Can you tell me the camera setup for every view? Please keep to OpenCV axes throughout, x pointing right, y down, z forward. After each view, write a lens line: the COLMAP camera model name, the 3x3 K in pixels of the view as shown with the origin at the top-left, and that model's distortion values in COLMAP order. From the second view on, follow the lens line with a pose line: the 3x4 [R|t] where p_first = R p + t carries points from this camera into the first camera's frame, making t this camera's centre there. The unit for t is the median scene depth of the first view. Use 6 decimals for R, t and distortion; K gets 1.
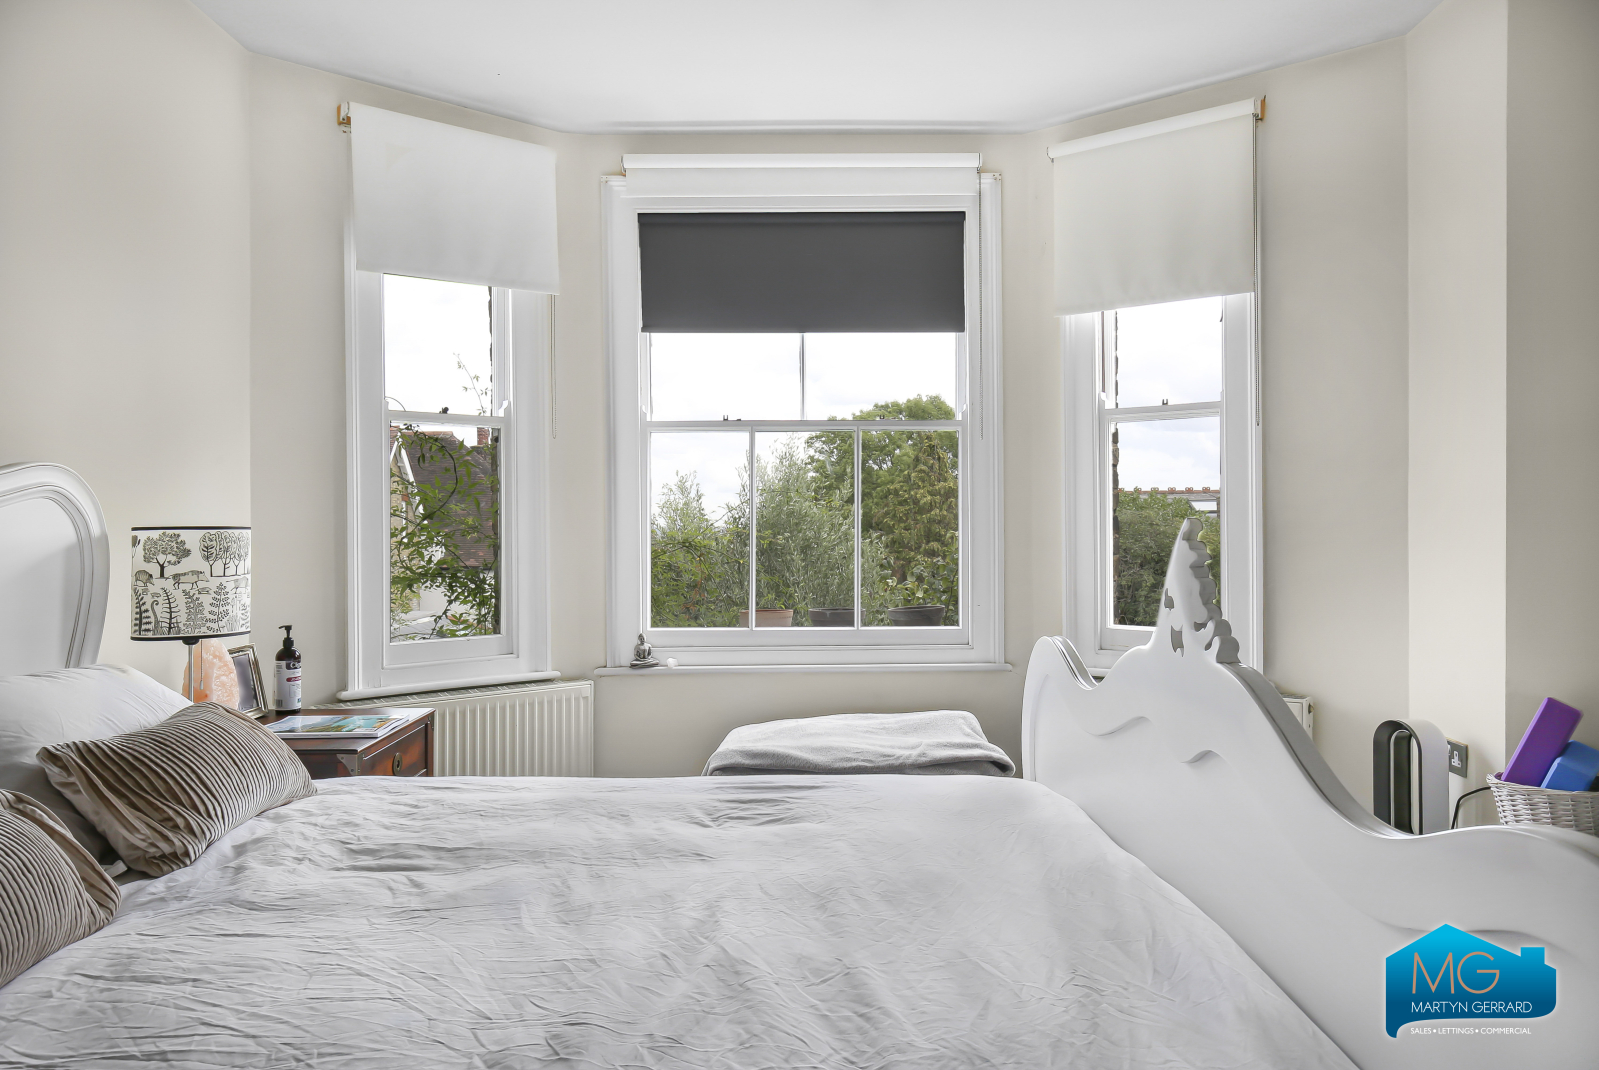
lens RADIAL K [[1051.6, 0, 799.5], [0, 1051.6, 535.0], [0, 0, 1]] dist [-0.008549, -0.002591]
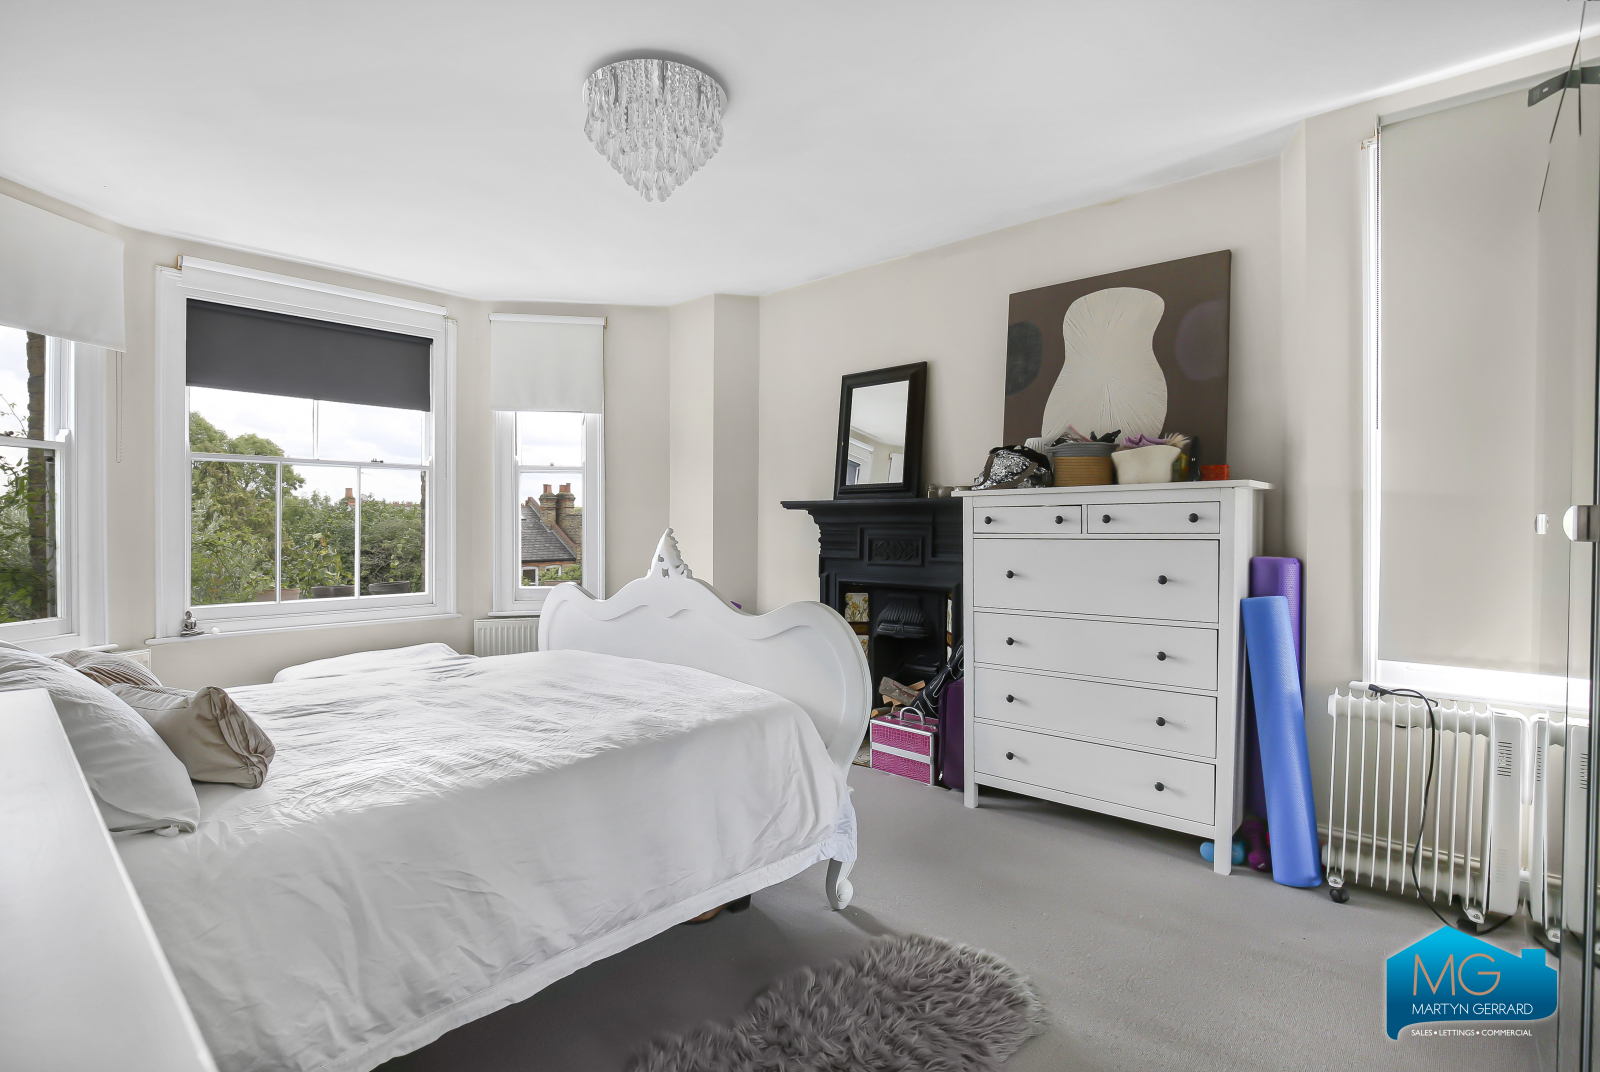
lens RADIAL K [[758.8, 0, 800.0], [0, 758.8, 536.0], [0, 0, 1]] dist [0.000010, -0.000019]
pose [[0.684609, -0.004284, 0.728898, -0.323724], [0.005353, 0.999985, 0.000849, 0.001974], [-0.728891, 0.003321, 0.684622, -0.233962]]
